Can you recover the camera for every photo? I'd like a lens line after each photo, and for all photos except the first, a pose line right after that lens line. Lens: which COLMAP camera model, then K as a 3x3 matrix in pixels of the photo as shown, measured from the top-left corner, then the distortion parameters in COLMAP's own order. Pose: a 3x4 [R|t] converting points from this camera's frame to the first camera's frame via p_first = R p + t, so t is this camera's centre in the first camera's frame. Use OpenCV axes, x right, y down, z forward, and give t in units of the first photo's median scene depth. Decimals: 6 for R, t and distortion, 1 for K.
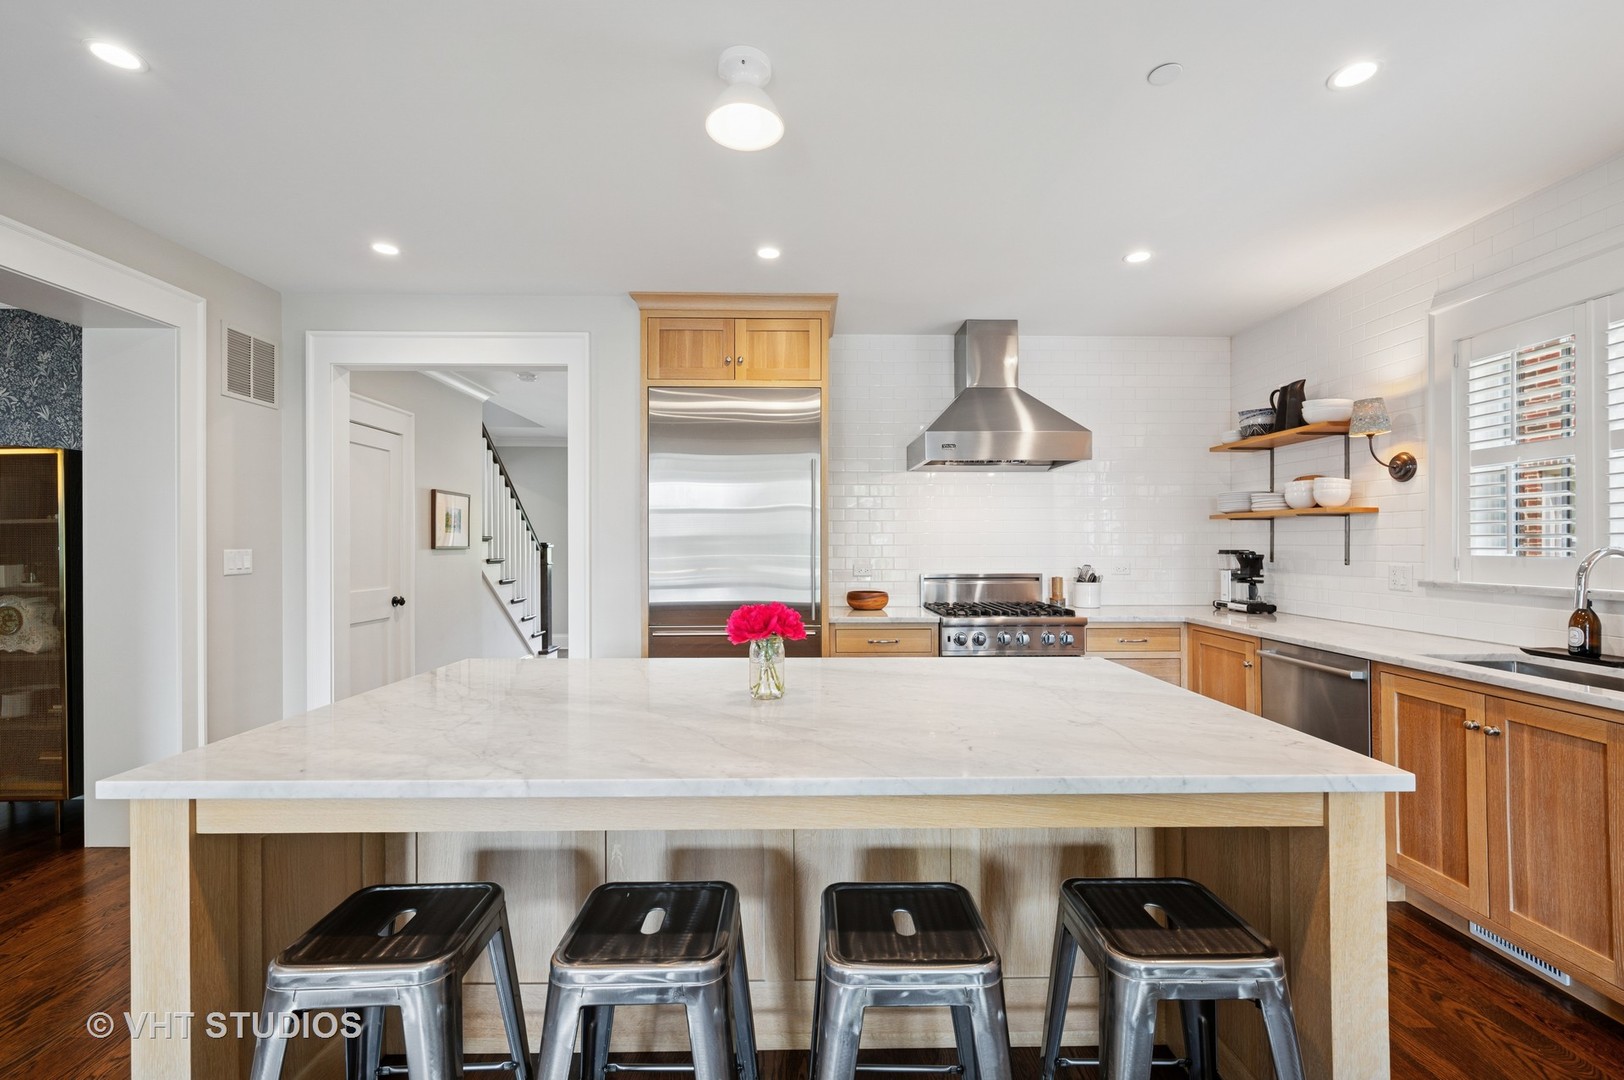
lens RADIAL K [[682.0, 0, 812.0], [0, 682.0, 540.0], [0, 0, 1]] dist [-0.000940, -0.000463]
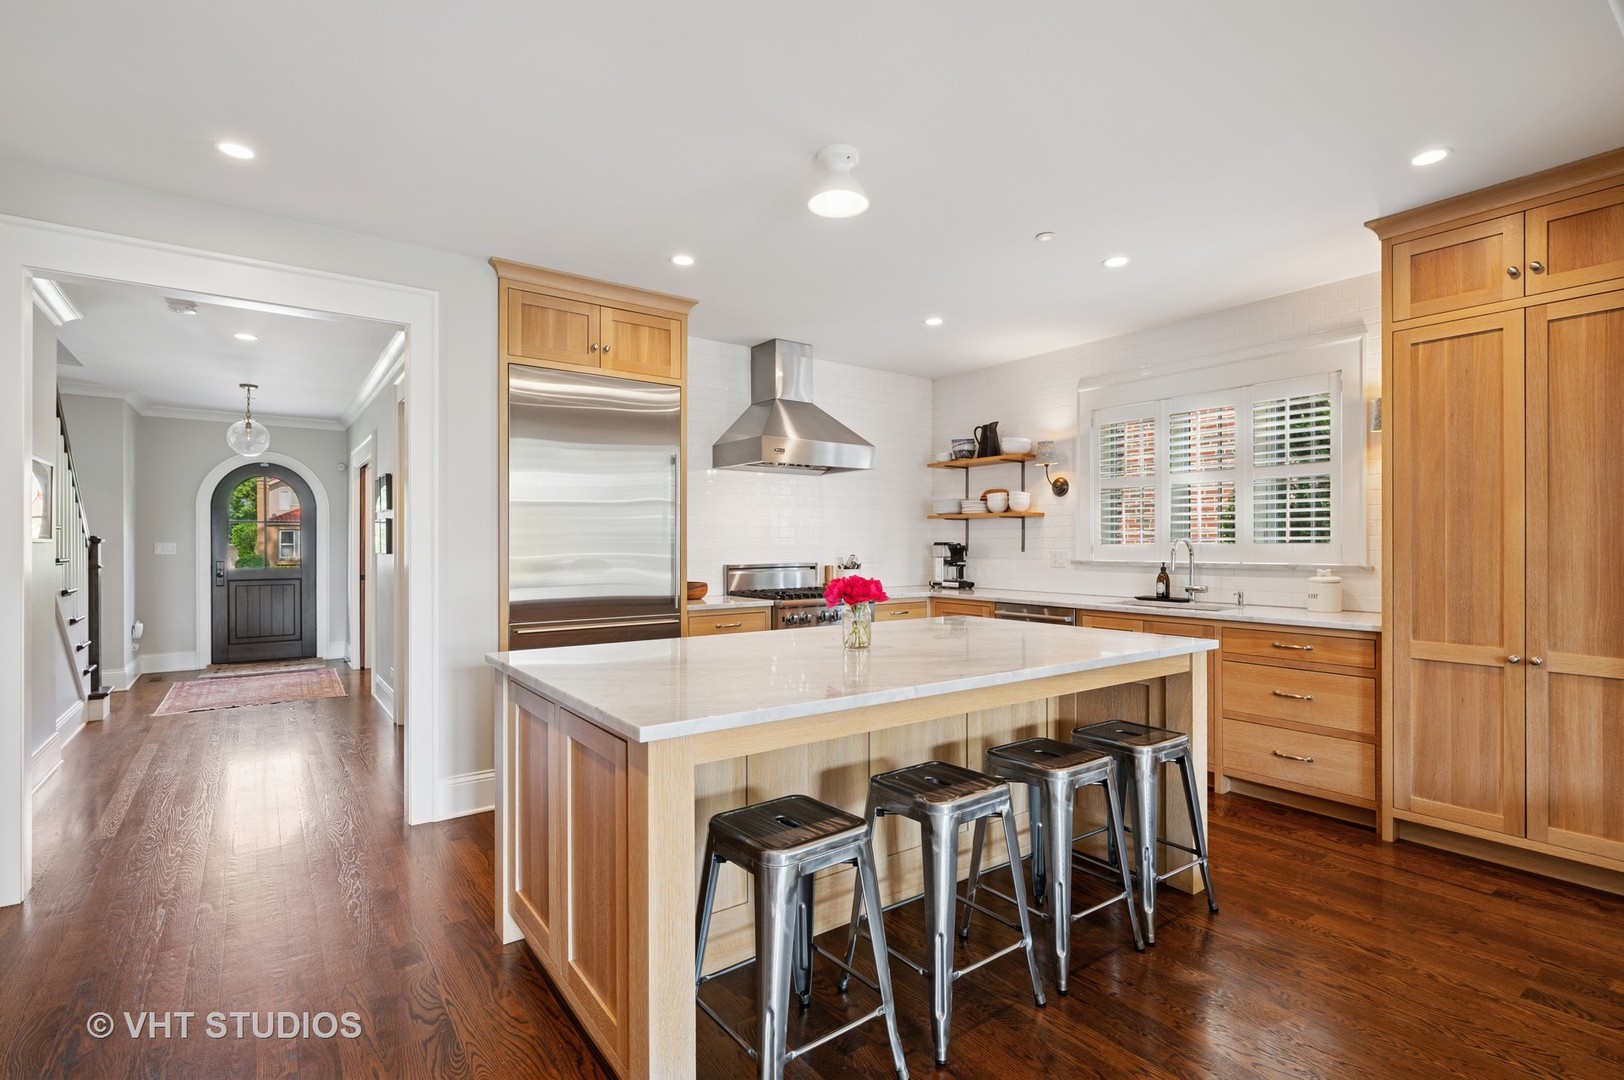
lens RADIAL K [[756.7, 0, 812.0], [0, 756.7, 540.0], [0, 0, 1]] dist [-0.002551, -0.000378]
pose [[0.818498, 0.001808, 0.574506, -0.479490], [-0.002911, 0.999995, 0.001000, 0.010160], [-0.574502, -0.002491, 0.818500, -0.064545]]
